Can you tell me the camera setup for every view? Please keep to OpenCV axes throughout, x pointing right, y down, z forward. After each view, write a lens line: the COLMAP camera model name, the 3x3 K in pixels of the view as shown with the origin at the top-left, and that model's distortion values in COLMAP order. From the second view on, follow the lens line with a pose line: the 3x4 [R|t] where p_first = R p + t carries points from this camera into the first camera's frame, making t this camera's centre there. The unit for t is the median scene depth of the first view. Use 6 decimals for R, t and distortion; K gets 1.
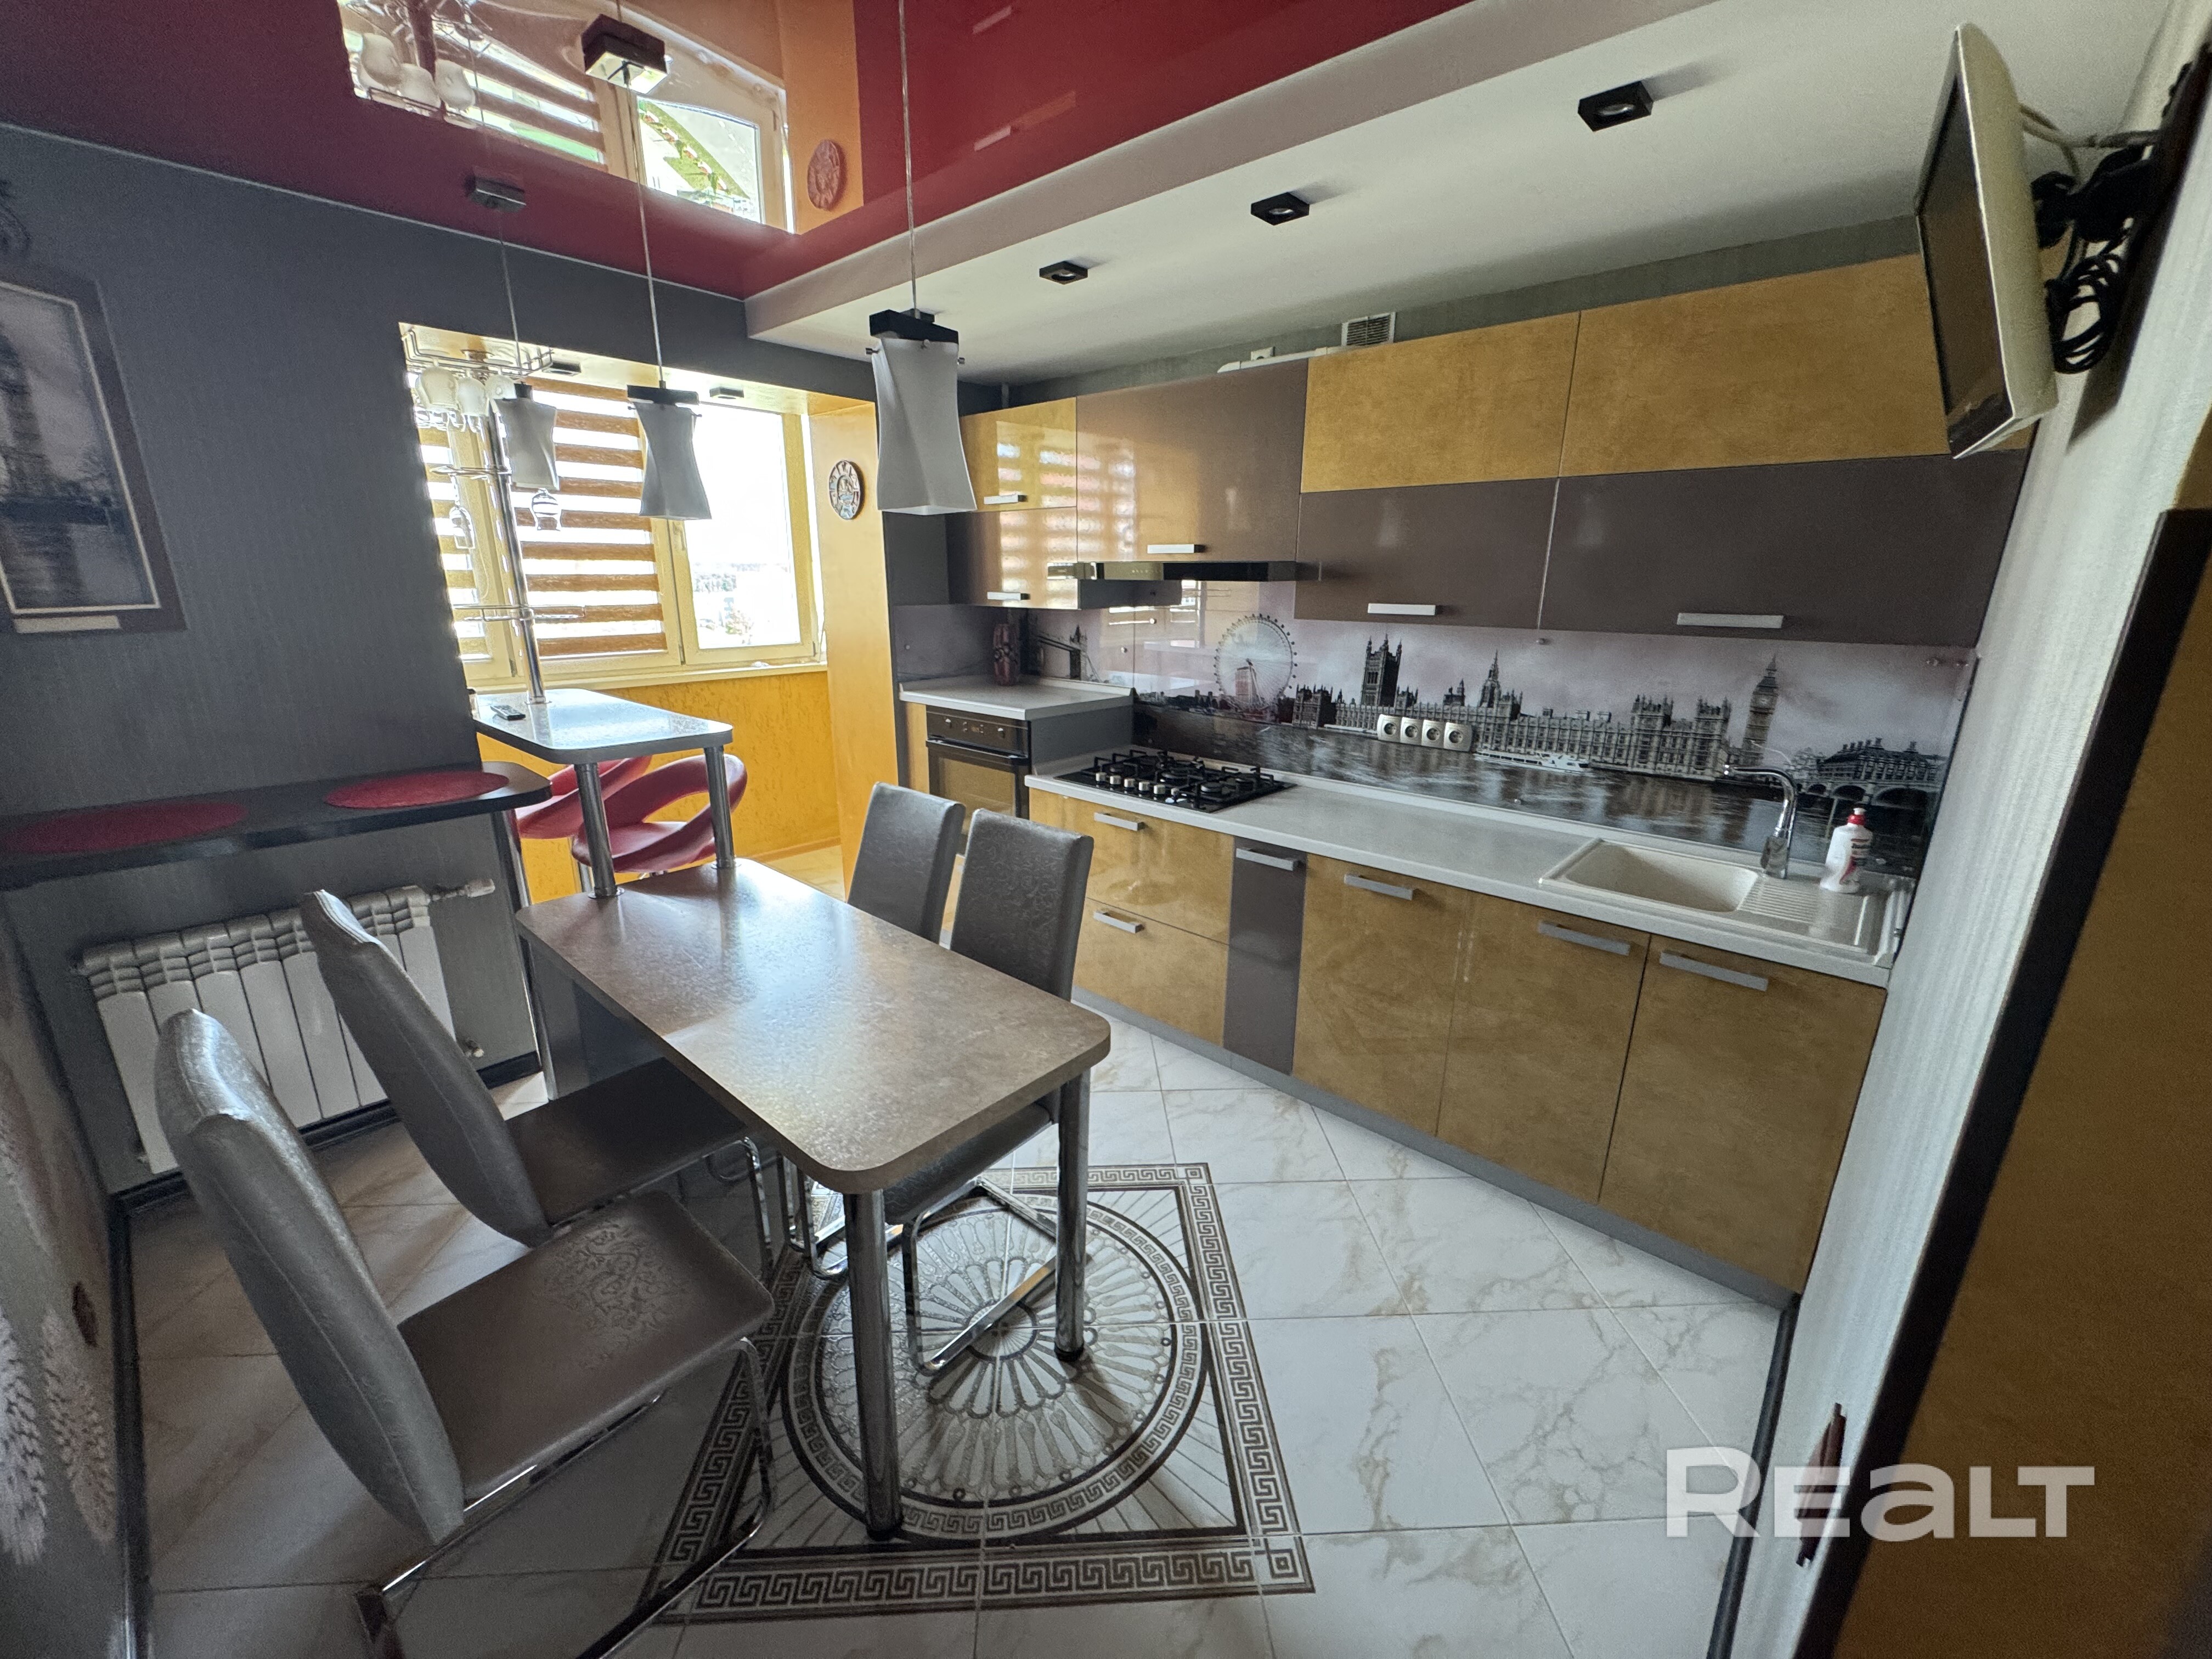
lens RADIAL K [[890.9, 0, 1102.6], [0, 890.9, 828.1], [0, 0, 1]] dist [-0.000581, -0.000044]
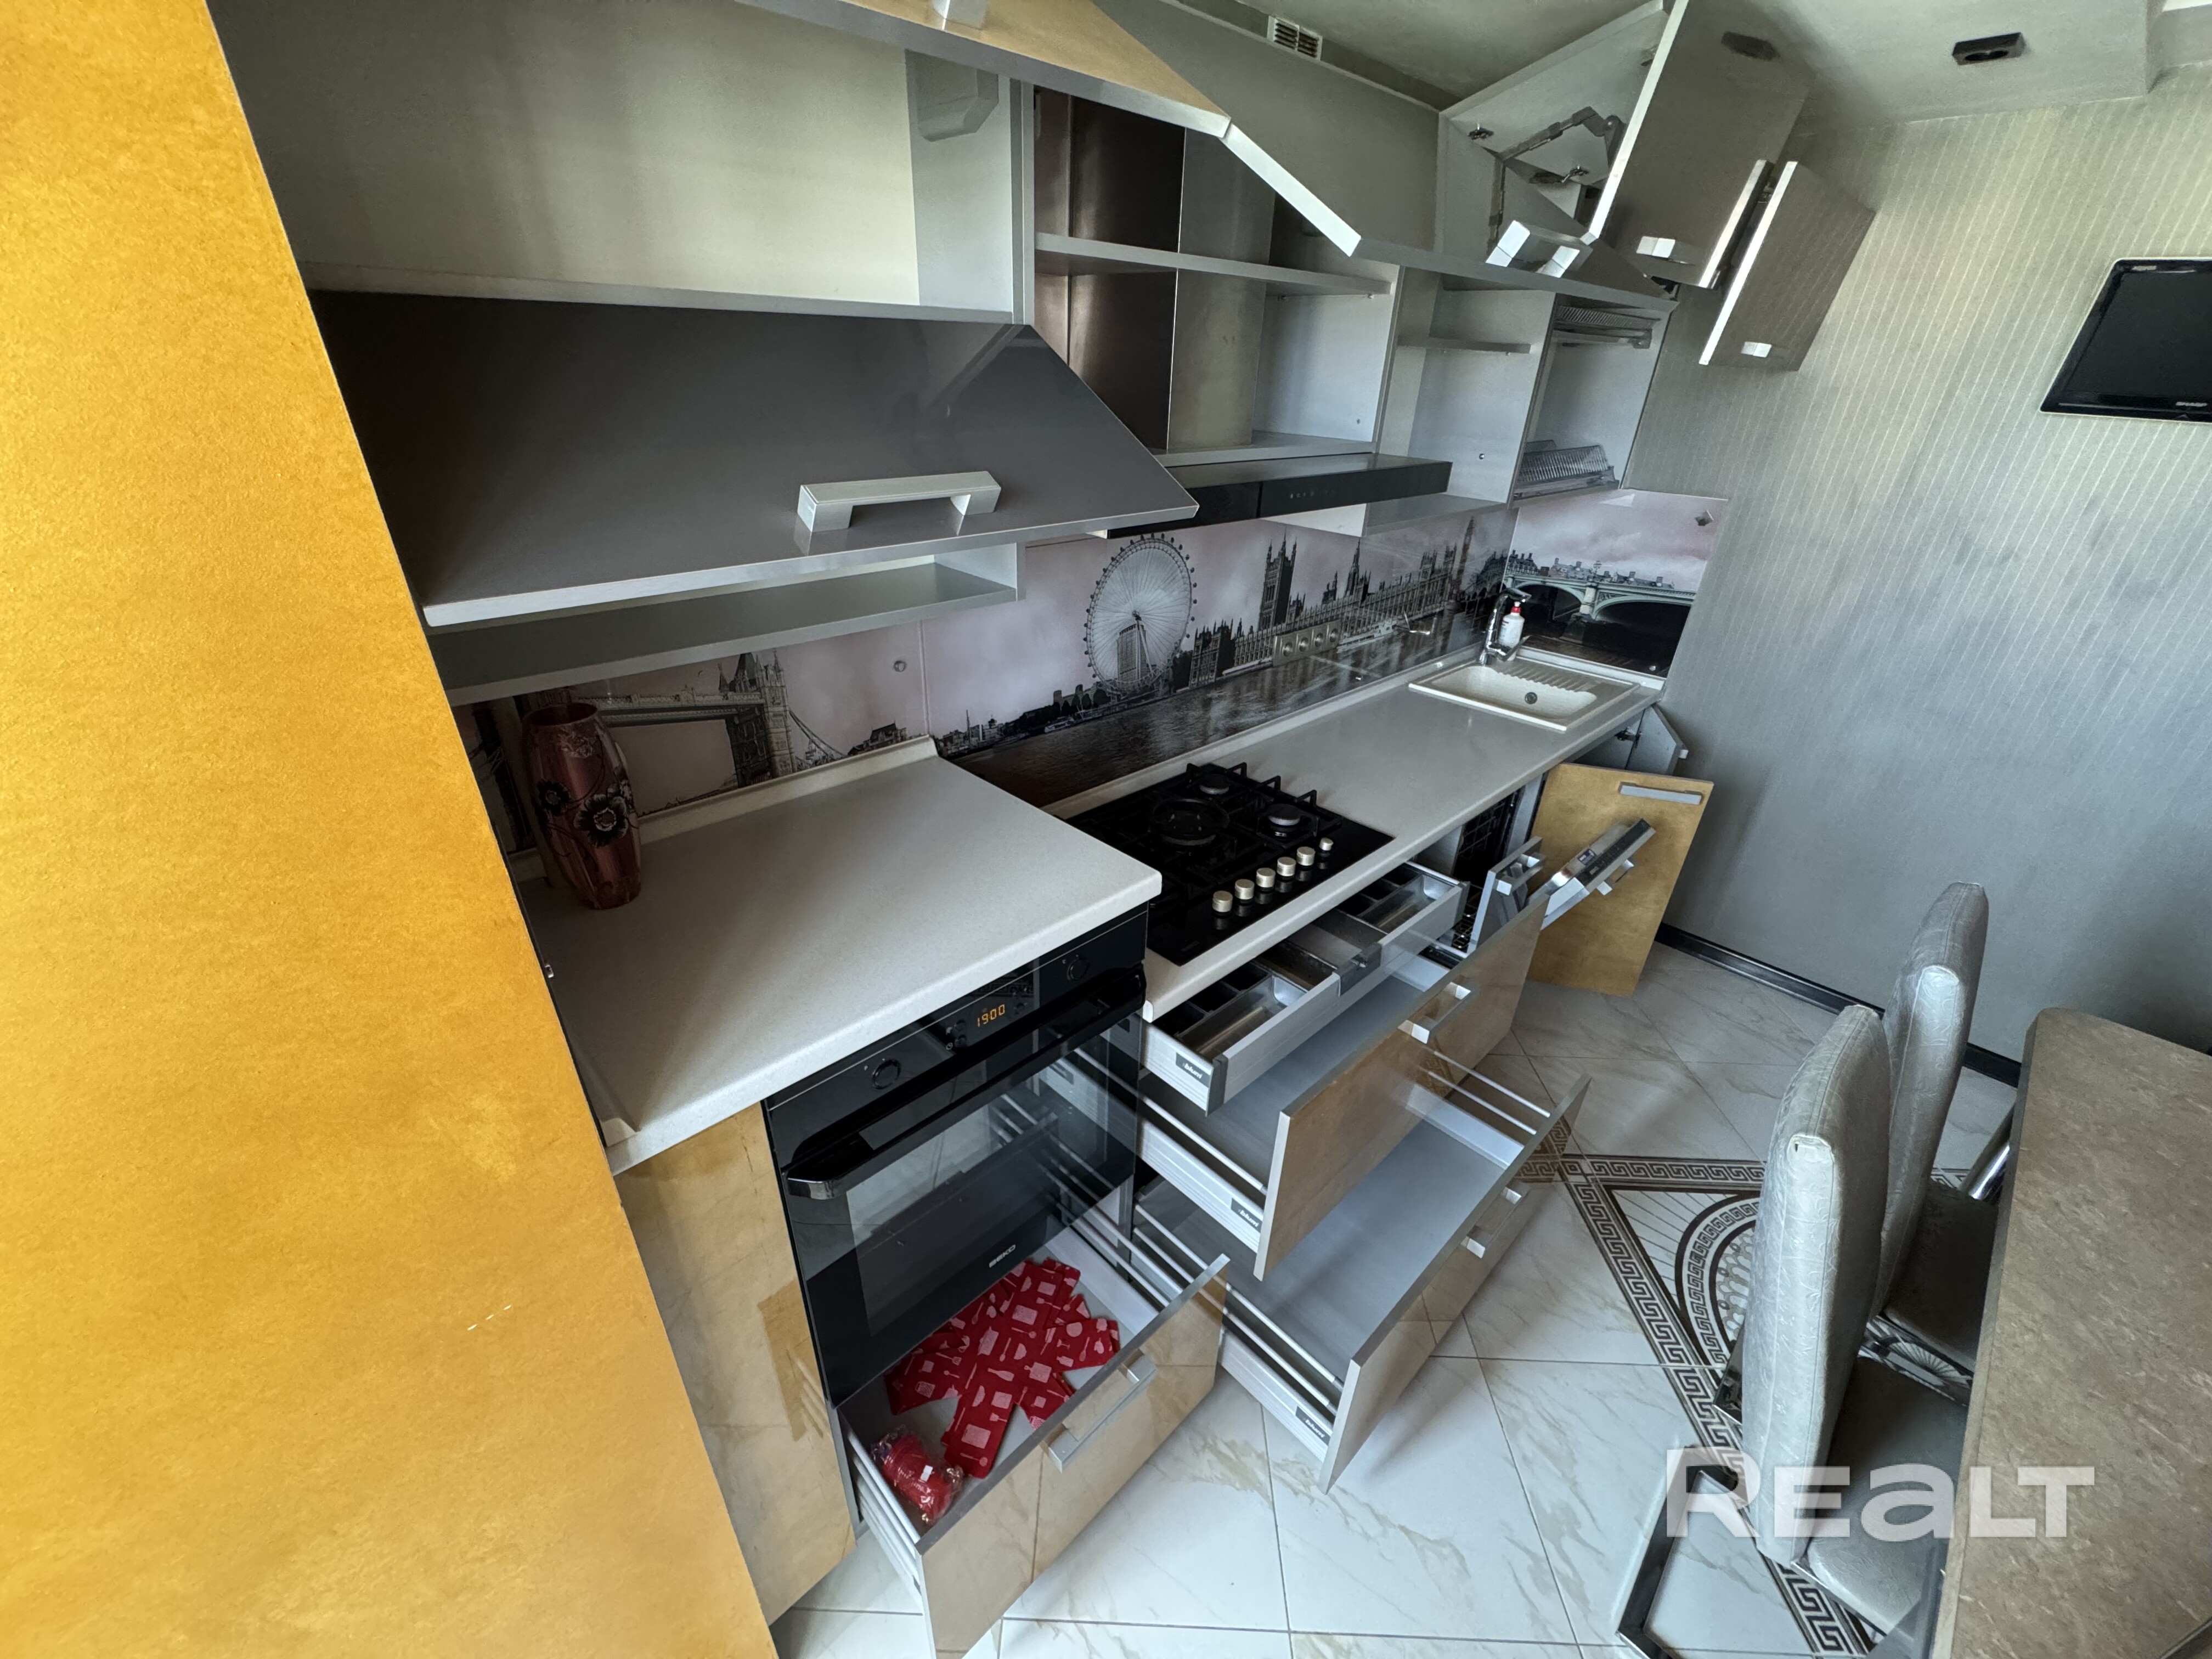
lens RADIAL K [[890.9, 0, 1102.6], [0, 890.9, 834.5], [0, 0, 1]] dist [-0.000581, -0.000044]
pose [[0.079017, -0.472585, 0.877735, -0.476557], [0.254060, 0.860961, 0.440682, -0.358892], [-0.963955, 0.188176, 0.188095, 1.012815]]
